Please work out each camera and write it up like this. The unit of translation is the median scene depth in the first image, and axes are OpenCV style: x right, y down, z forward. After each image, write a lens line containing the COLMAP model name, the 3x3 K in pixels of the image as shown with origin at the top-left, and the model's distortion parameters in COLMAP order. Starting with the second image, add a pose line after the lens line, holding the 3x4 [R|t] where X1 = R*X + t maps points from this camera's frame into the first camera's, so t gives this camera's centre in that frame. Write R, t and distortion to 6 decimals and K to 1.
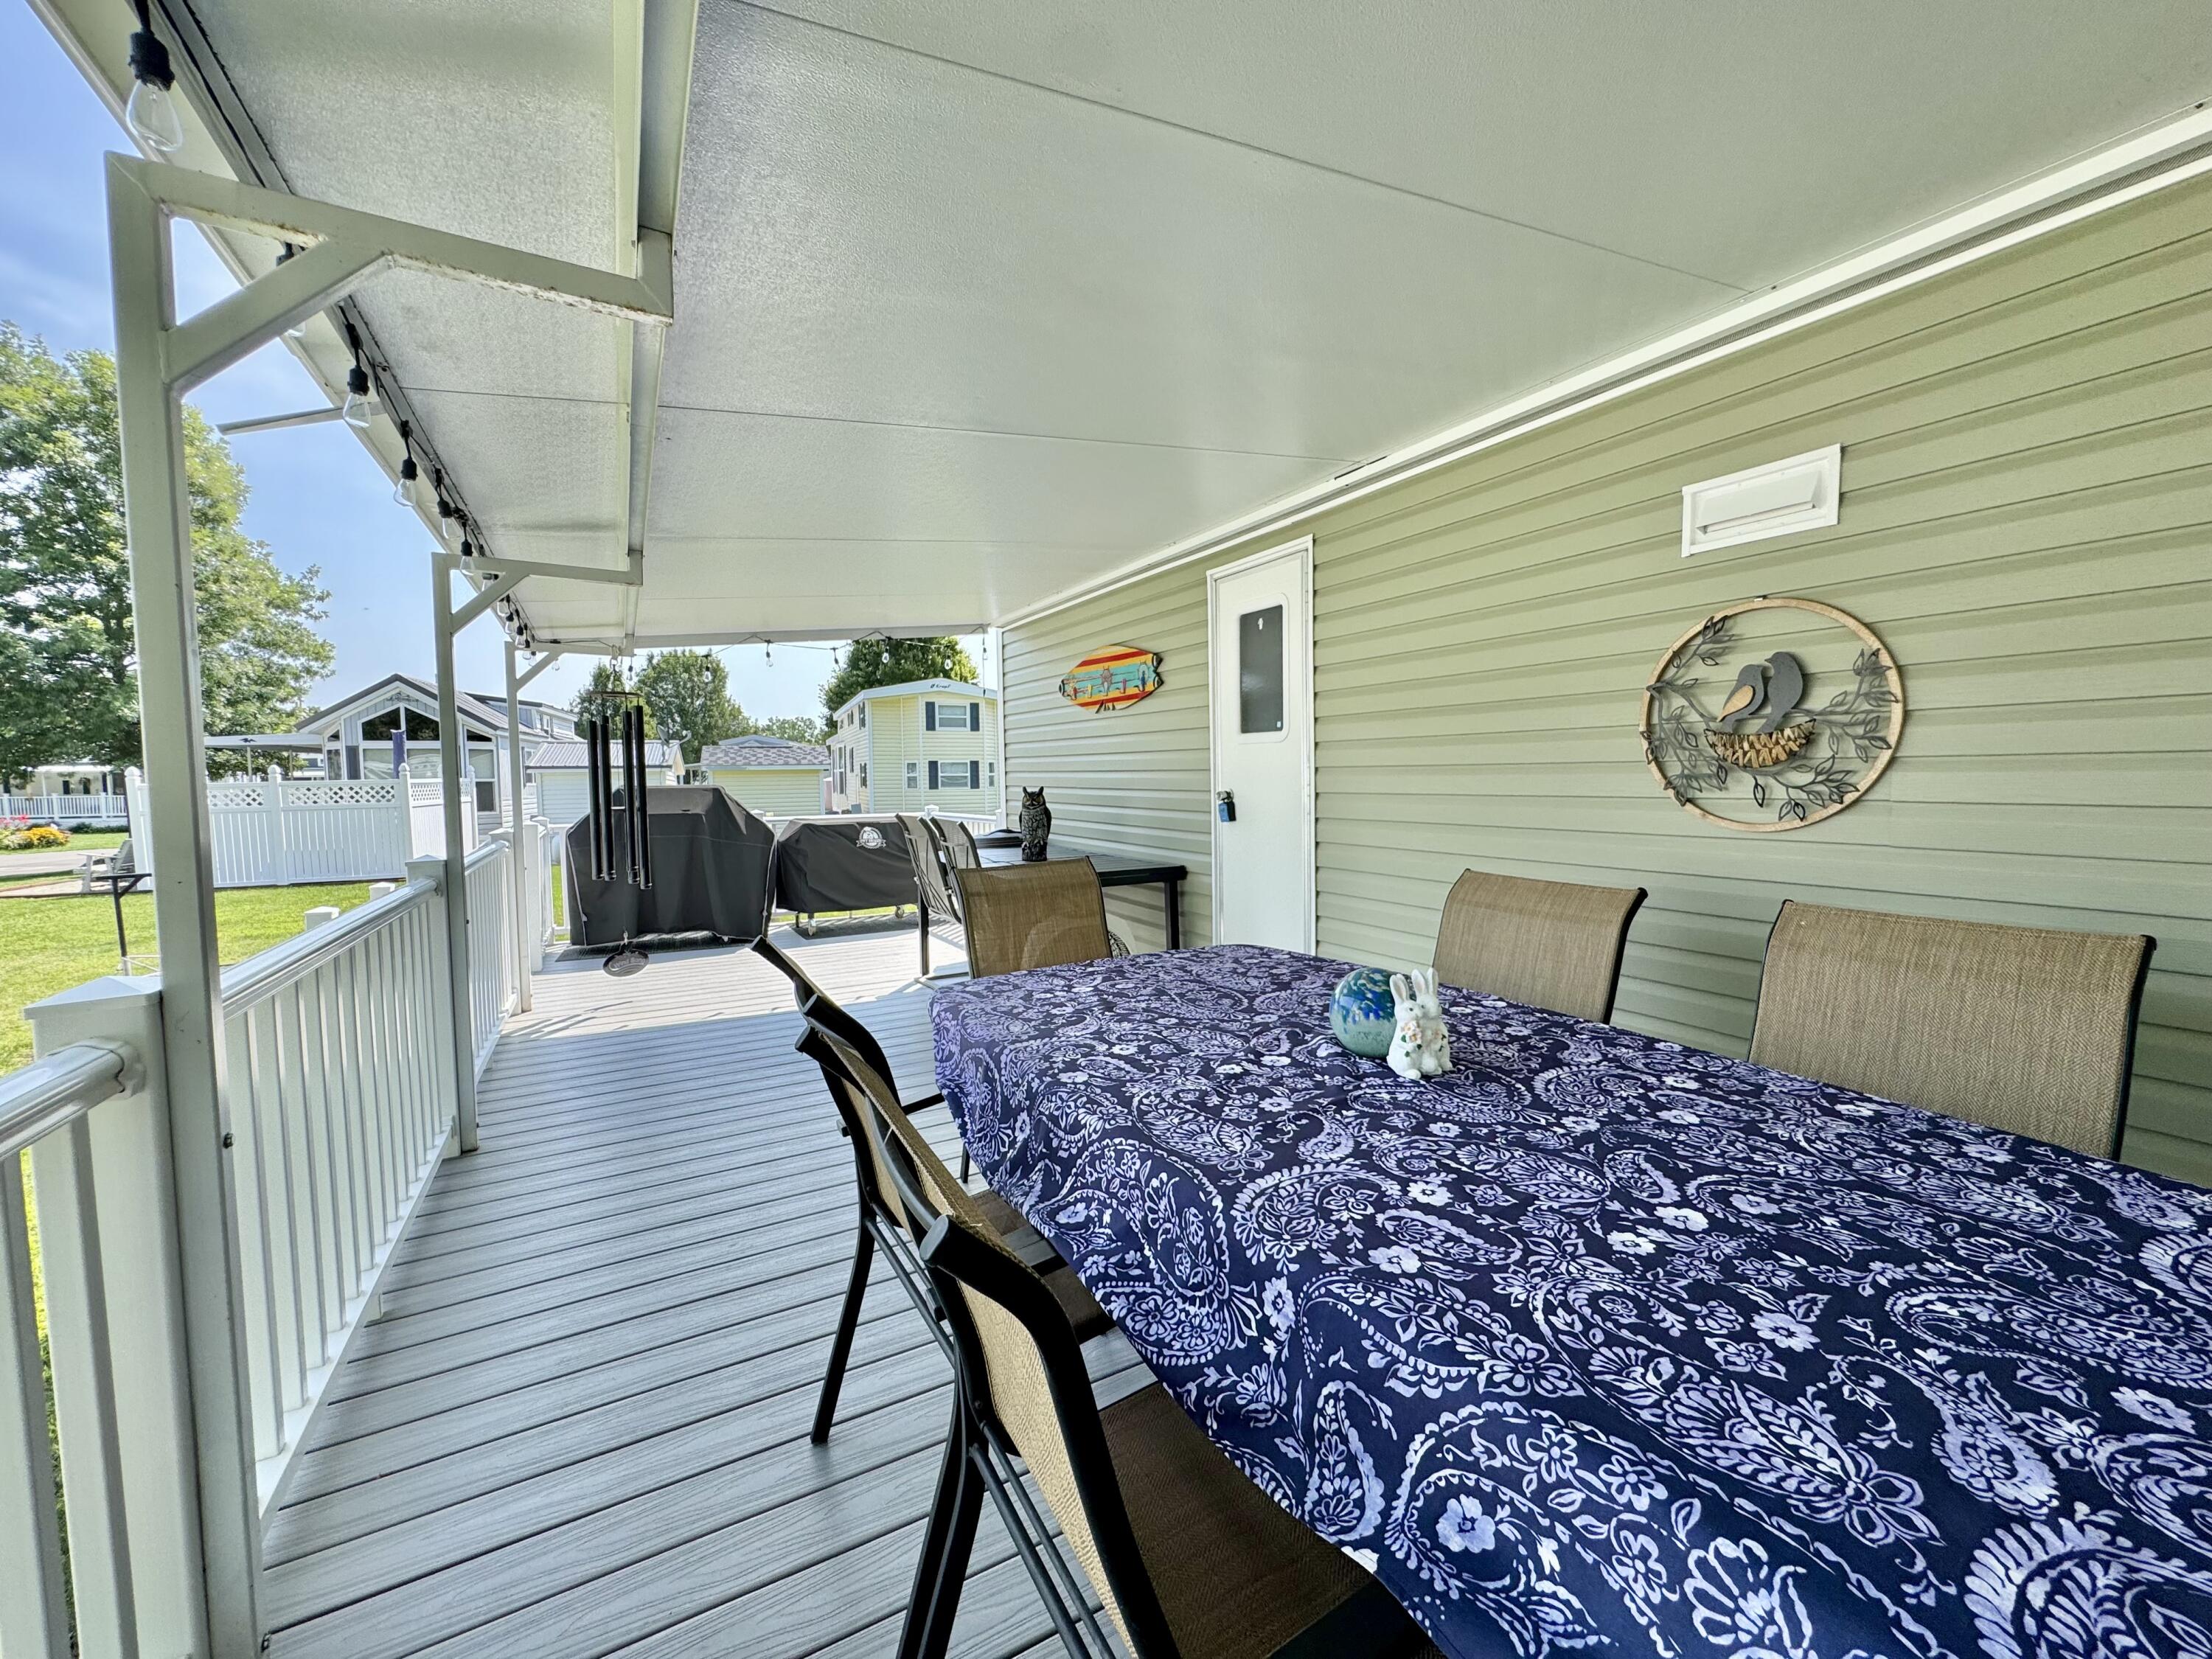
lens RADIAL K [[886.2, 0, 1105.8], [0, 886.2, 827.6], [0, 0, 1]] dist [-0.003607, 0.000372]
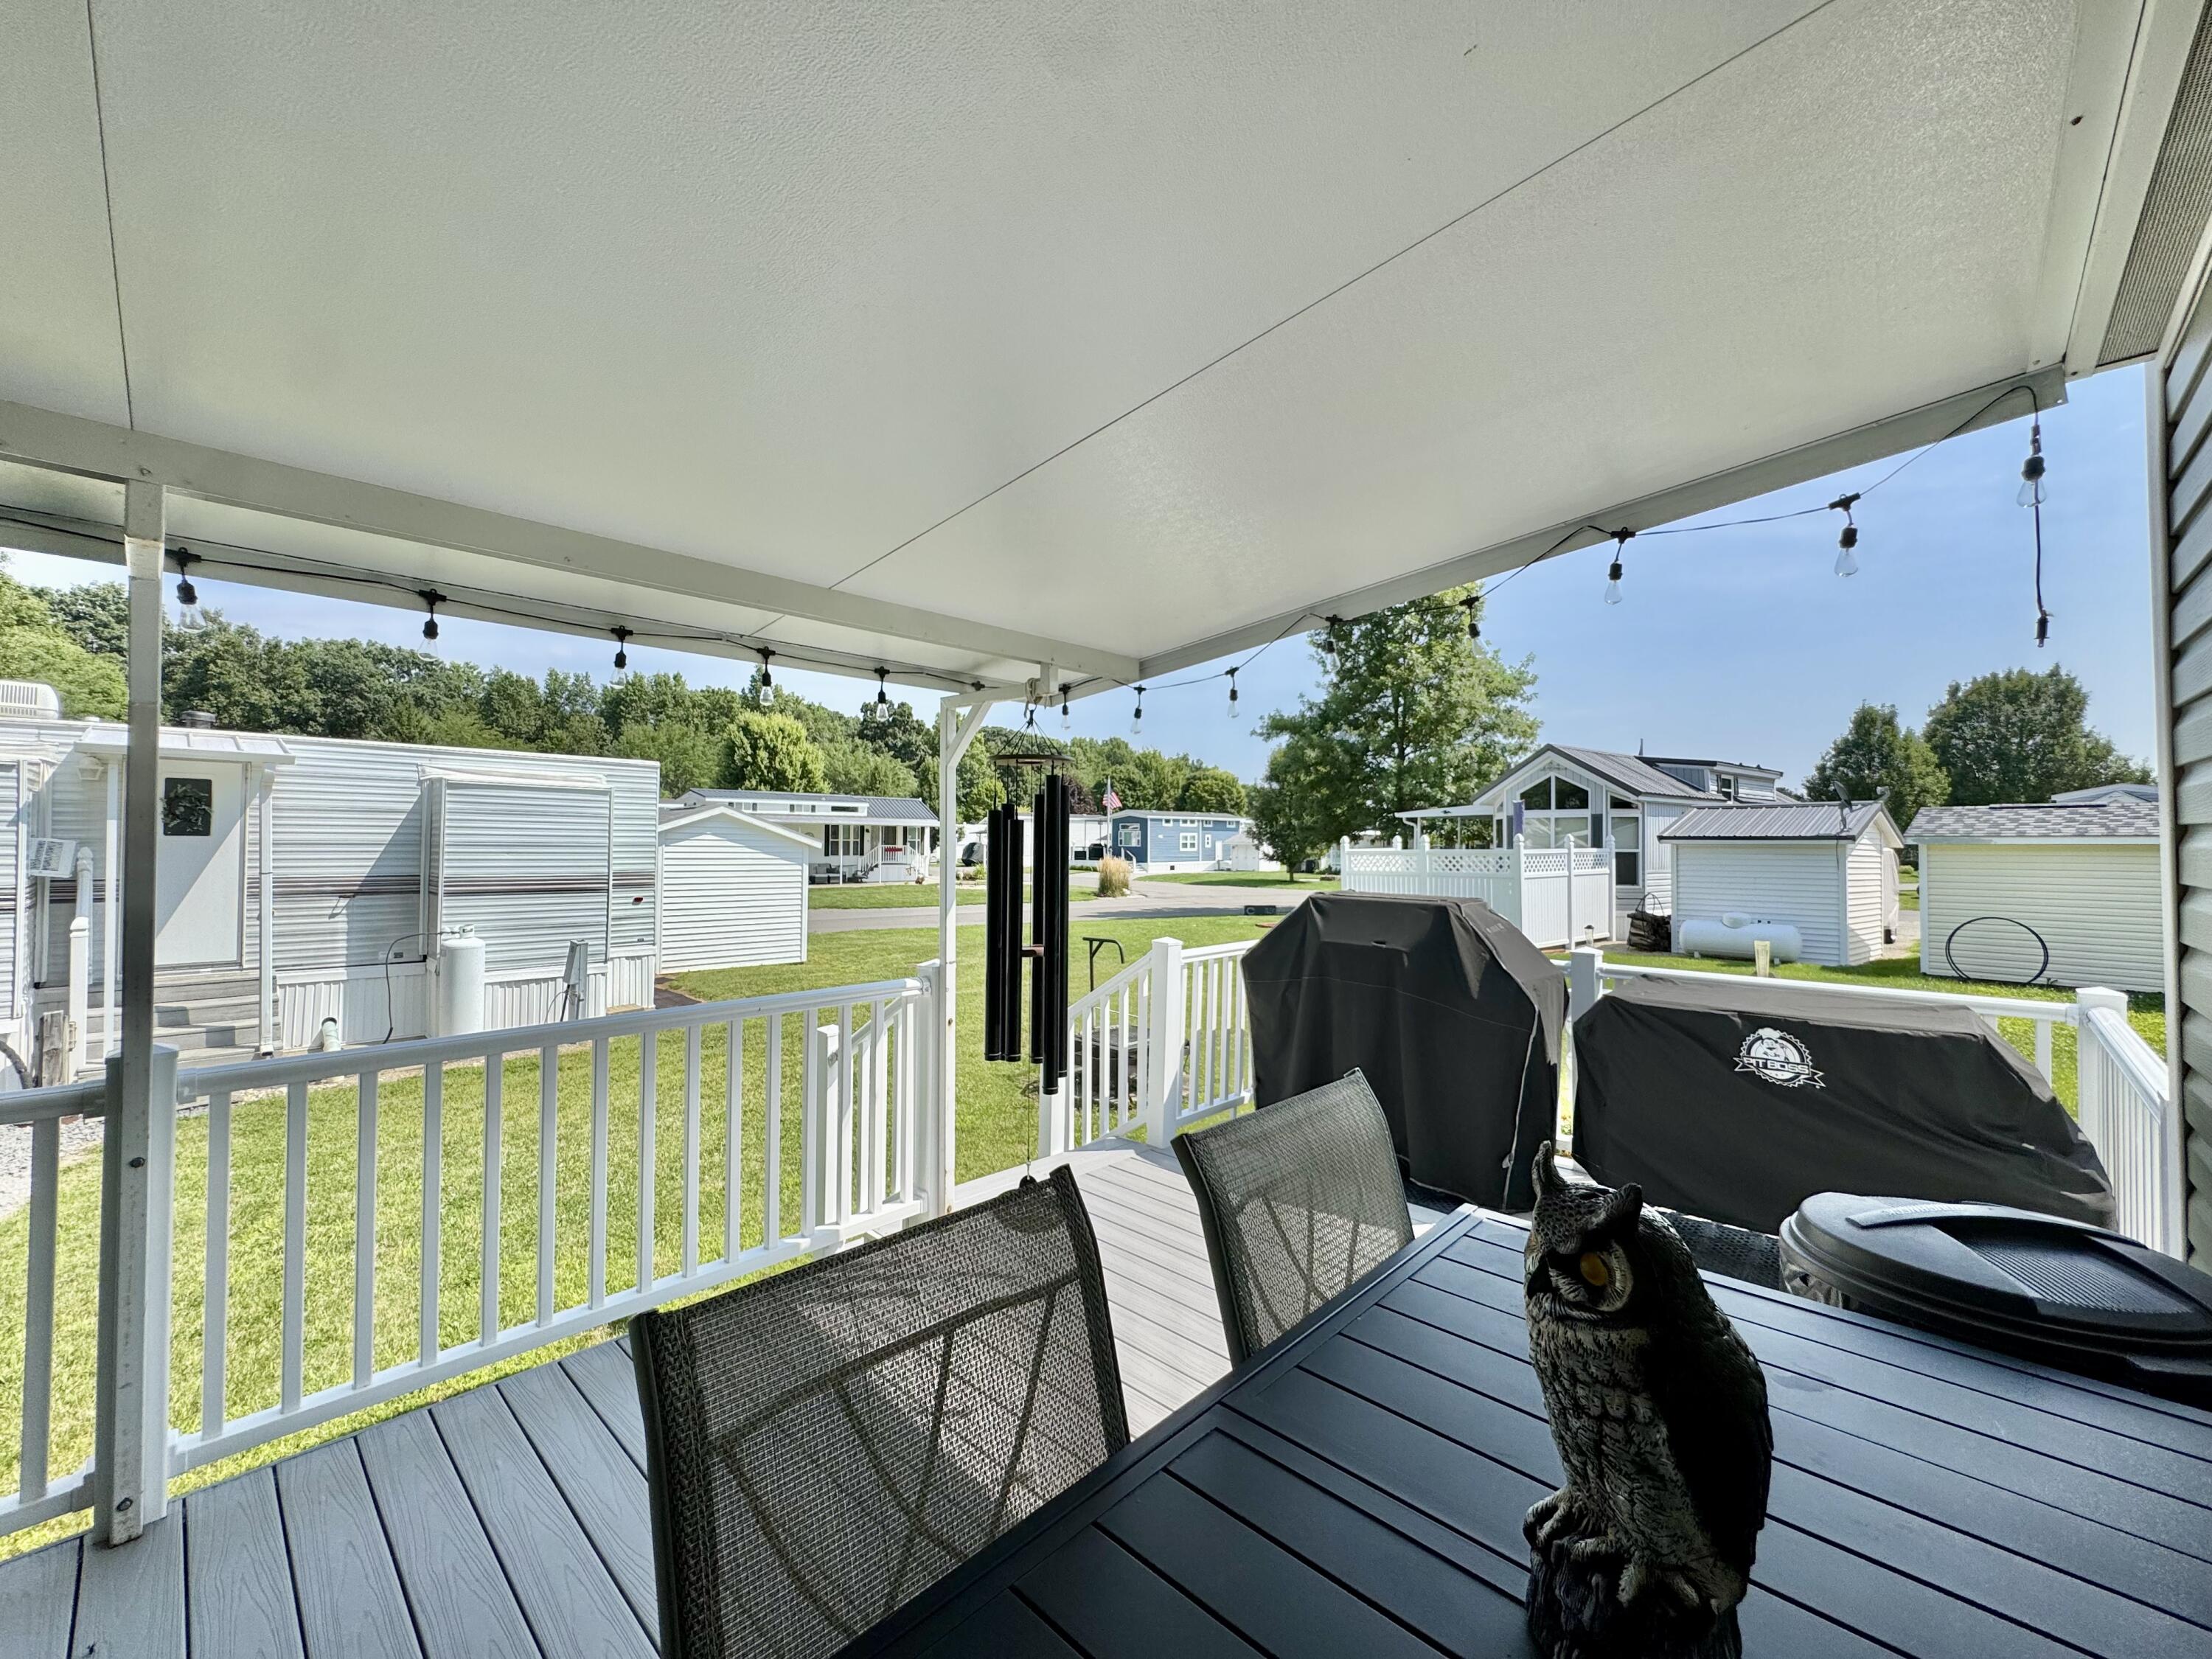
lens RADIAL K [[886.2, 0, 1103.6], [0, 886.2, 828.8], [0, 0, 1]] dist [-0.003607, 0.000372]
pose [[0.295179, 0.000260, -0.955442, 0.009502], [-0.064828, 0.997701, -0.019757, -0.023481], [0.953240, 0.067772, 0.294518, 0.216471]]
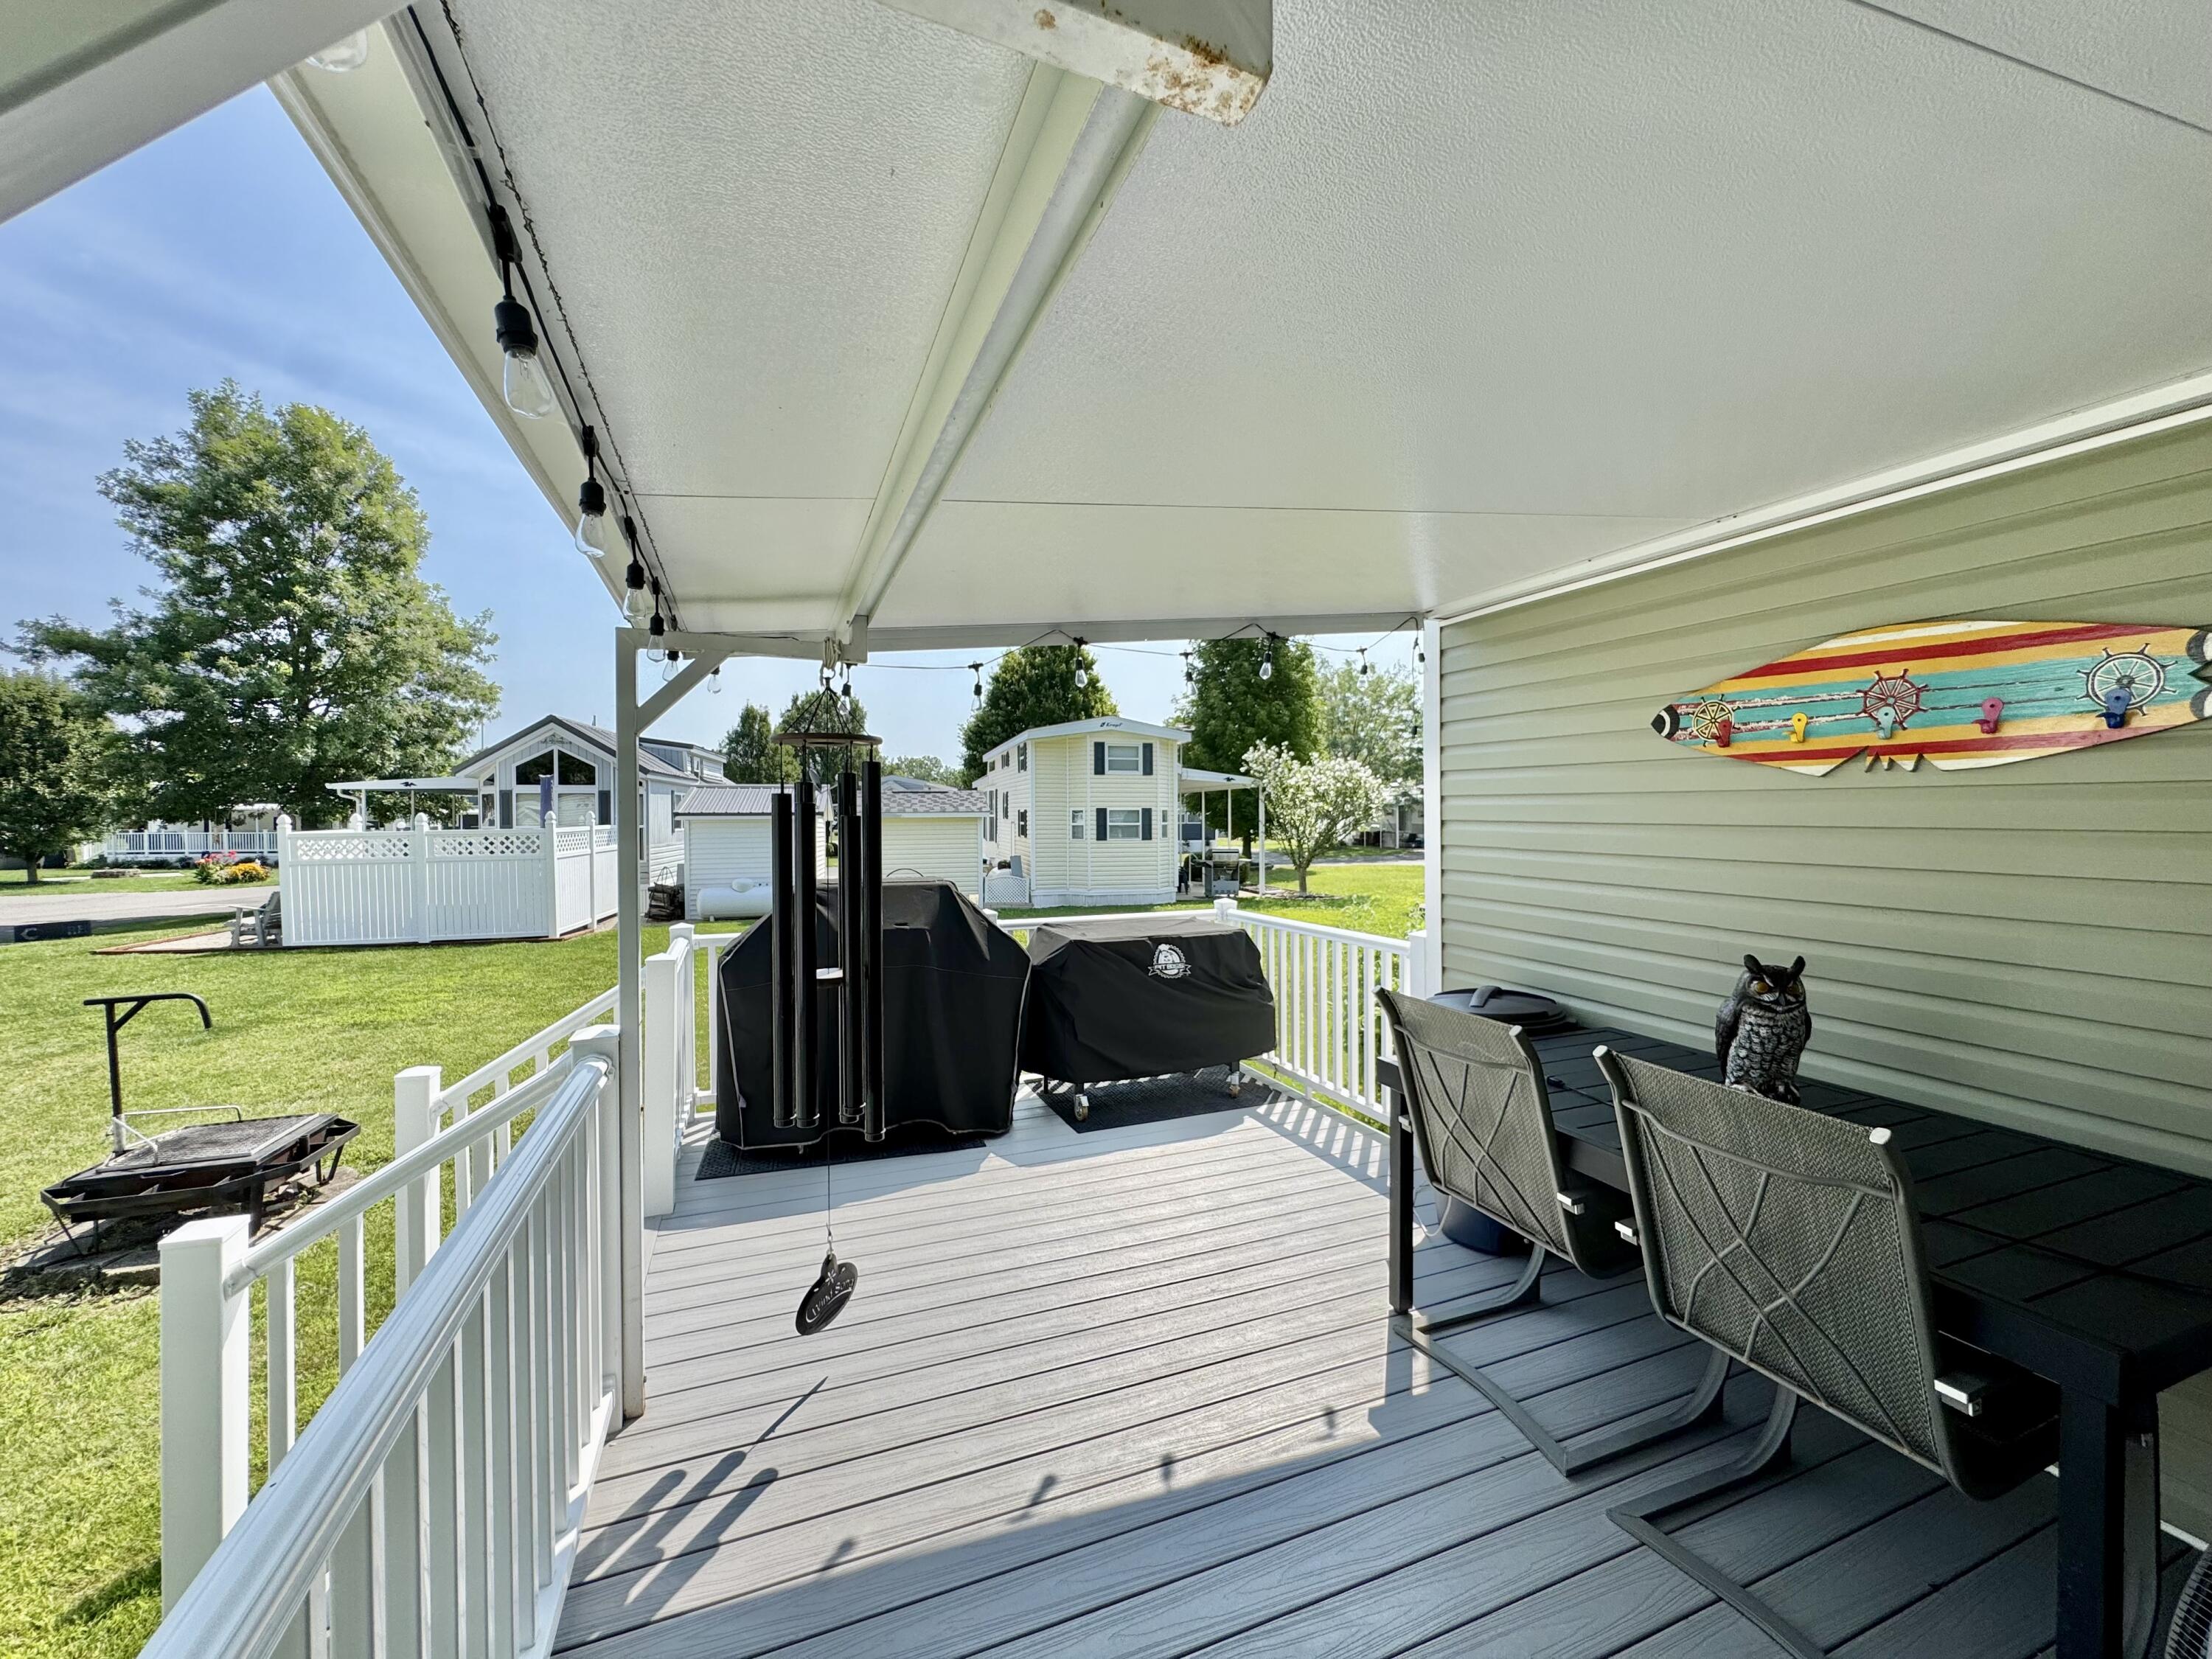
lens RADIAL K [[886.2, 0, 1102.3], [0, 886.2, 824.5], [0, 0, 1]] dist [-0.003607, 0.000372]
pose [[0.991287, 0.008782, -0.131429, -0.084943], [-0.014869, 0.998858, -0.045410, -0.020947], [0.130880, 0.046968, 0.990285, 0.134531]]
